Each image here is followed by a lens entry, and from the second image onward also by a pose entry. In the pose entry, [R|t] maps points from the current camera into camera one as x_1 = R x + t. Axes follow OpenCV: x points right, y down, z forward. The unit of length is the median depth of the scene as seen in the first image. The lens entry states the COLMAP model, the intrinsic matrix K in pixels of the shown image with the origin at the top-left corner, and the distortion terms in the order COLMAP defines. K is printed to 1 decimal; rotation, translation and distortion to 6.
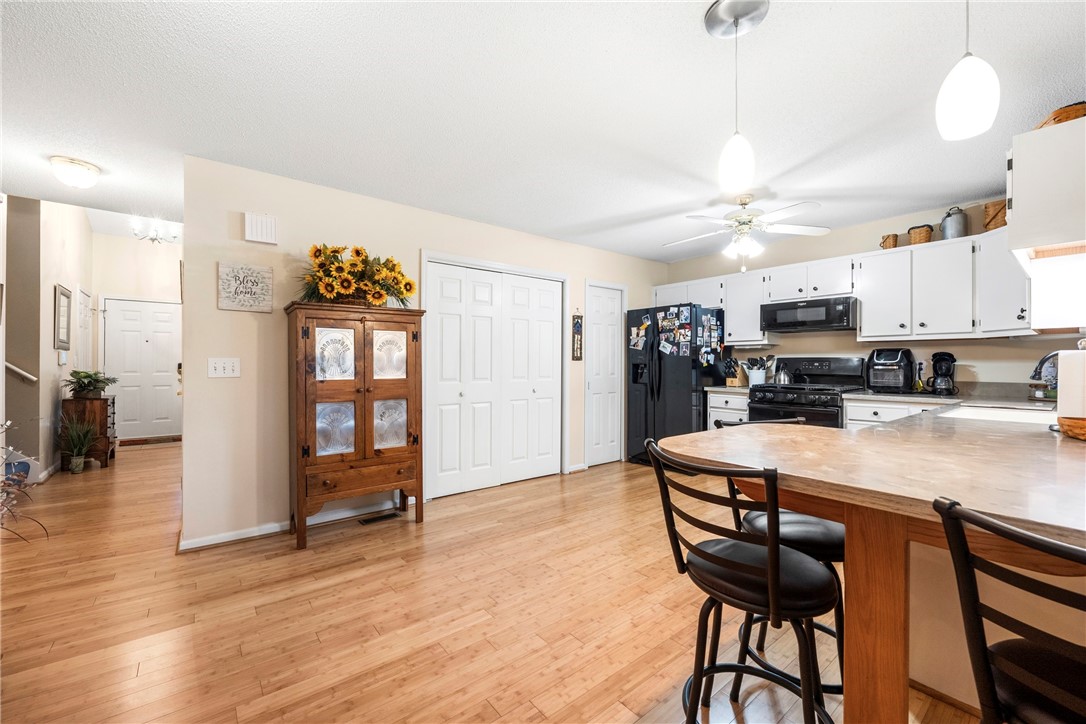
lens RADIAL K [[446.0, 0, 543.0], [0, 446.0, 362.0], [0, 0, 1]] dist [0.000035, -0.000029]
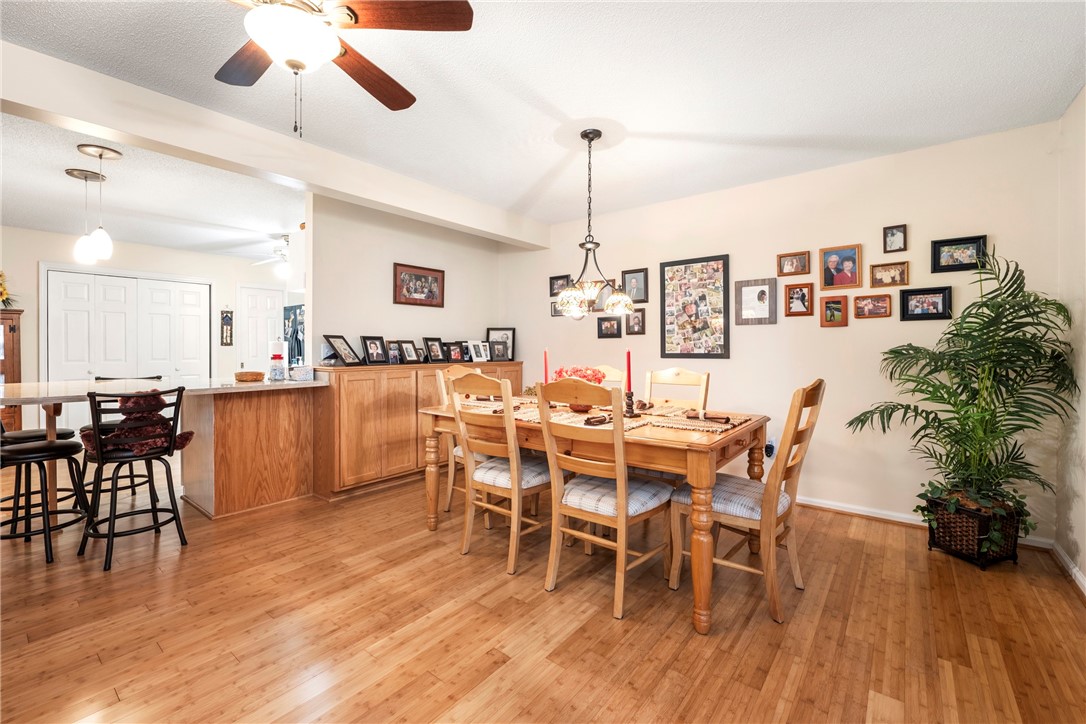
lens RADIAL K [[461.2, 0, 538.2], [0, 461.2, 346.5], [0, 0, 1]] dist [-0.008208, -0.000196]
pose [[0.978331, -0.001039, 0.207043, 0.694725], [0.000955, 0.999999, 0.000504, -0.001593], [-0.207044, -0.000296, 0.978332, -0.491467]]
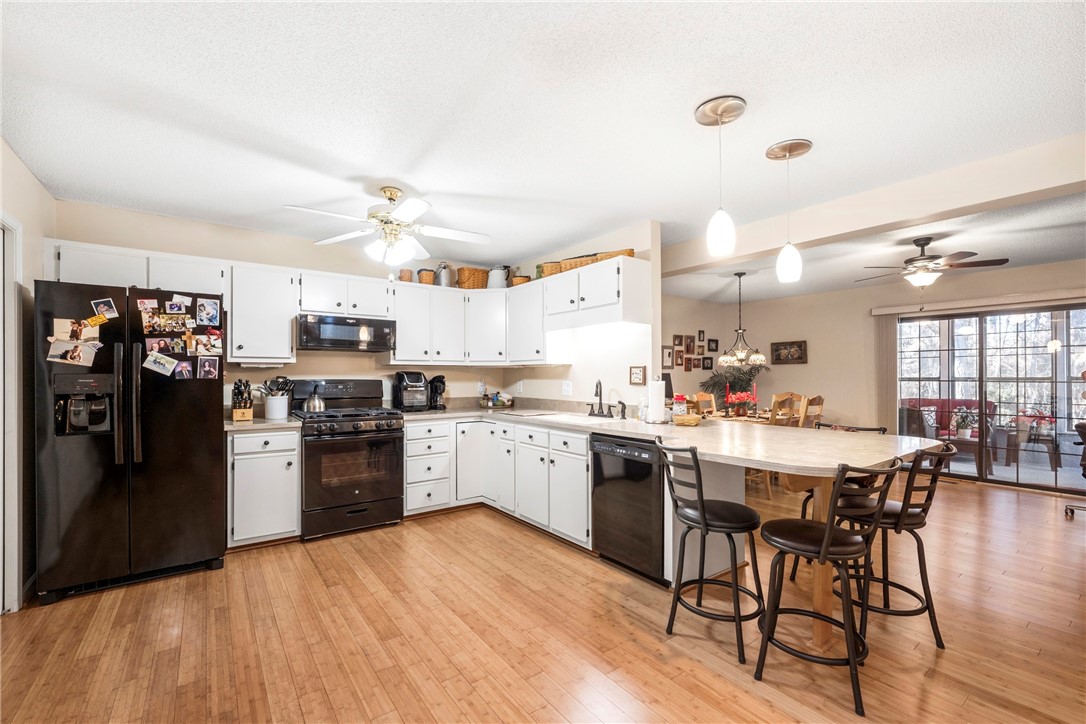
lens RADIAL K [[461.7, 0, 548.4], [0, 461.7, 375.5], [0, 0, 1]] dist [0.001072, 0.000101]
pose [[0.042980, -0.003185, 0.999071, -0.293037], [-0.001143, 0.999994, 0.003237, -0.020235], [-0.999075, -0.001281, 0.042976, 0.491172]]
